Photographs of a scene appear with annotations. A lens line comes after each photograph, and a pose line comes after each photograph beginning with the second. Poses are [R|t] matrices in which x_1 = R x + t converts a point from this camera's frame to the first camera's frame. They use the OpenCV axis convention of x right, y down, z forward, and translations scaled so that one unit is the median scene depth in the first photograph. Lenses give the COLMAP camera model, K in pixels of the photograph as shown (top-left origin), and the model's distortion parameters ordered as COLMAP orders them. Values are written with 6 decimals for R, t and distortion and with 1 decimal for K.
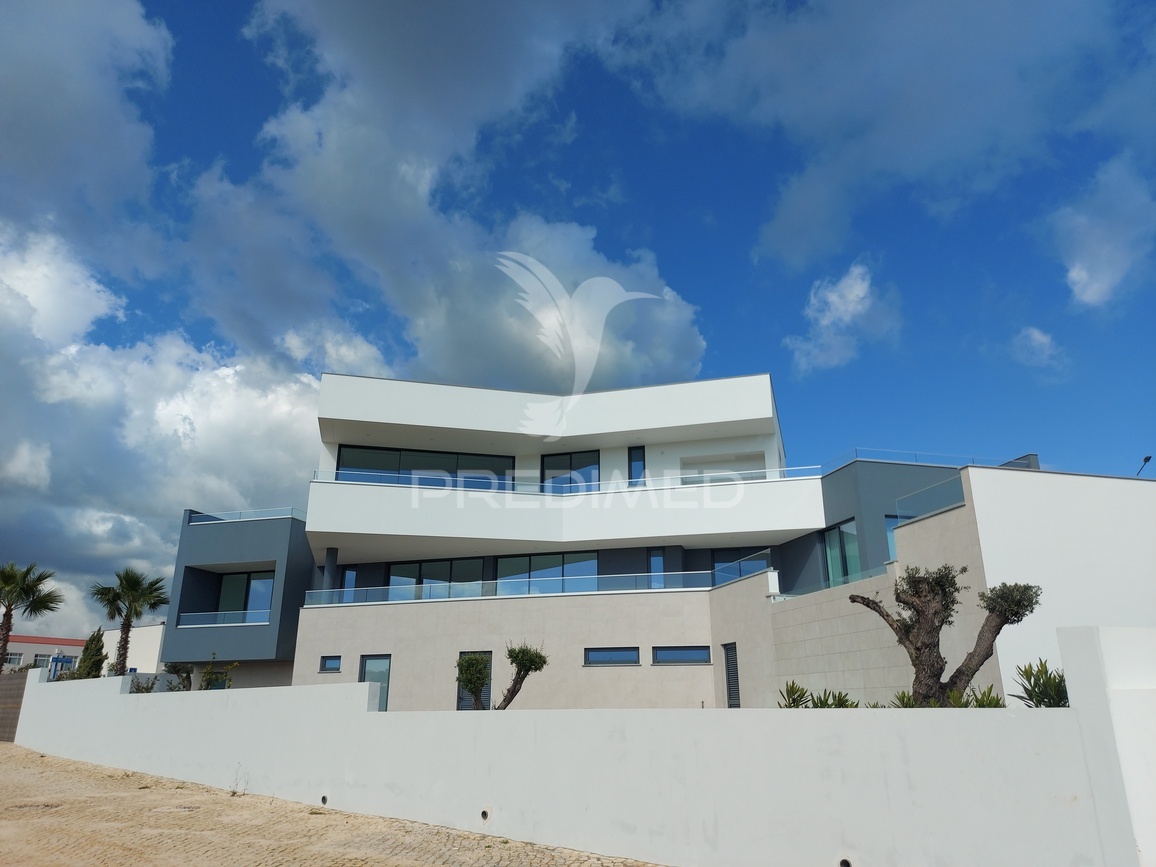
lens RADIAL K [[837.0, 0, 589.1], [0, 837.0, 431.8], [0, 0, 1]] dist [0.034381, -0.020738]
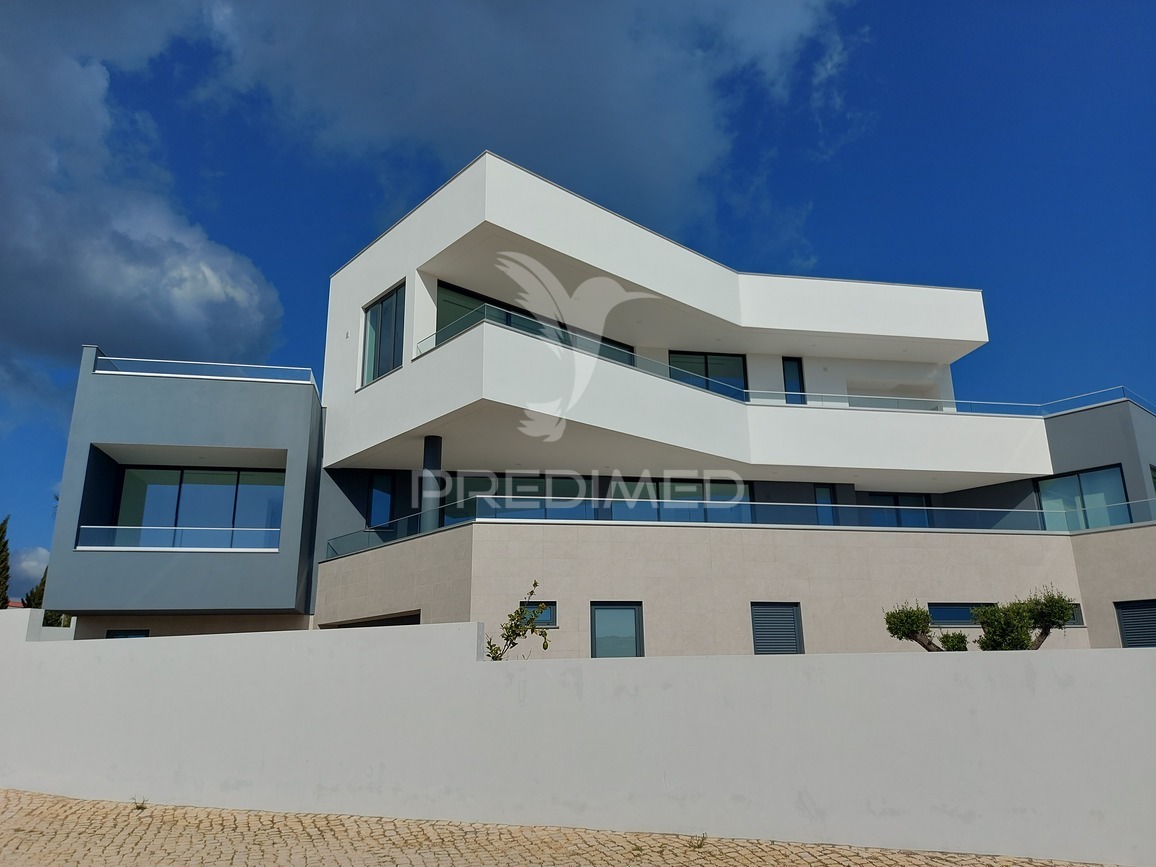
lens RADIAL K [[837.0, 0, 577.3], [0, 837.0, 432.3], [0, 0, 1]] dist [0.034381, -0.020738]
pose [[0.890363, 0.118443, 0.439575, -0.536962], [-0.130752, 0.991412, -0.002295, 0.134395], [-0.436072, -0.055432, 0.898203, 0.423785]]
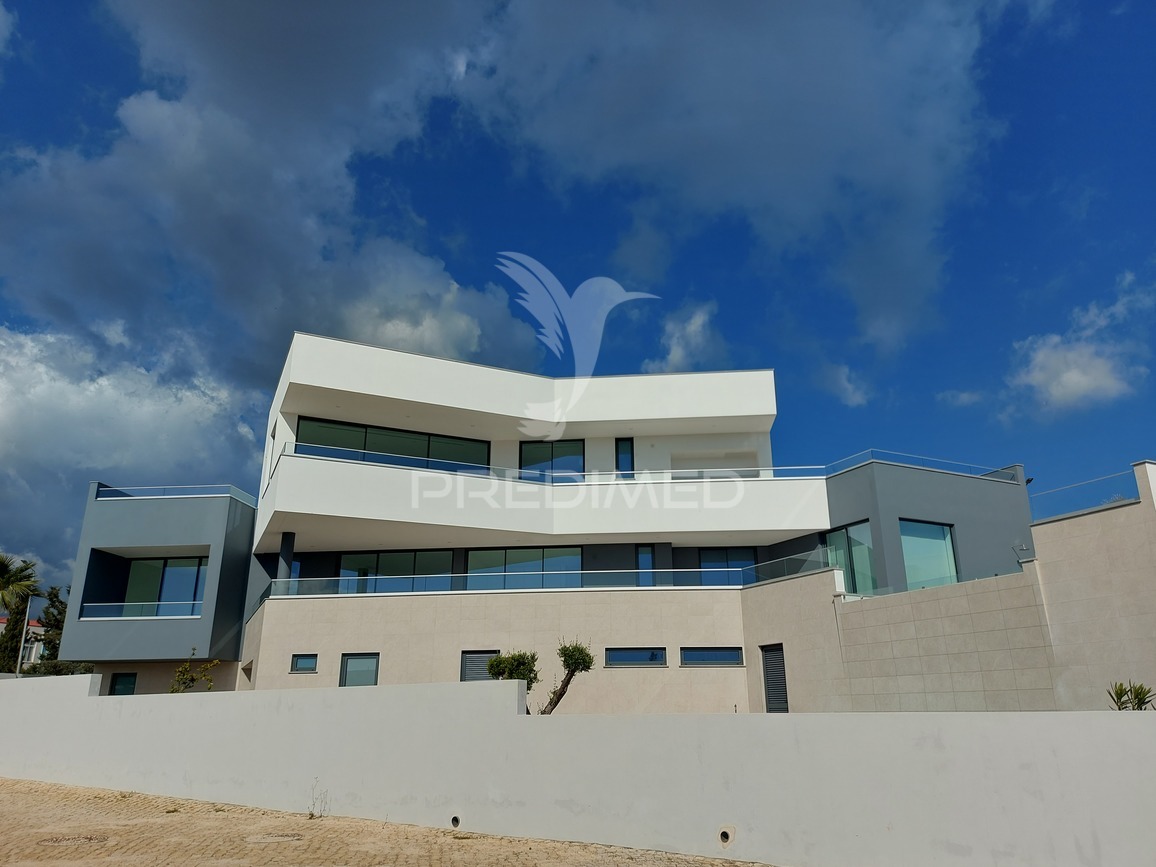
lens RADIAL K [[837.0, 0, 584.3], [0, 837.0, 415.6], [0, 0, 1]] dist [0.034381, -0.020738]
pose [[0.981445, 0.061621, 0.181572, -0.186651], [-0.057098, 0.997917, -0.030040, 0.026547], [-0.183045, 0.019115, 0.982919, 0.074739]]
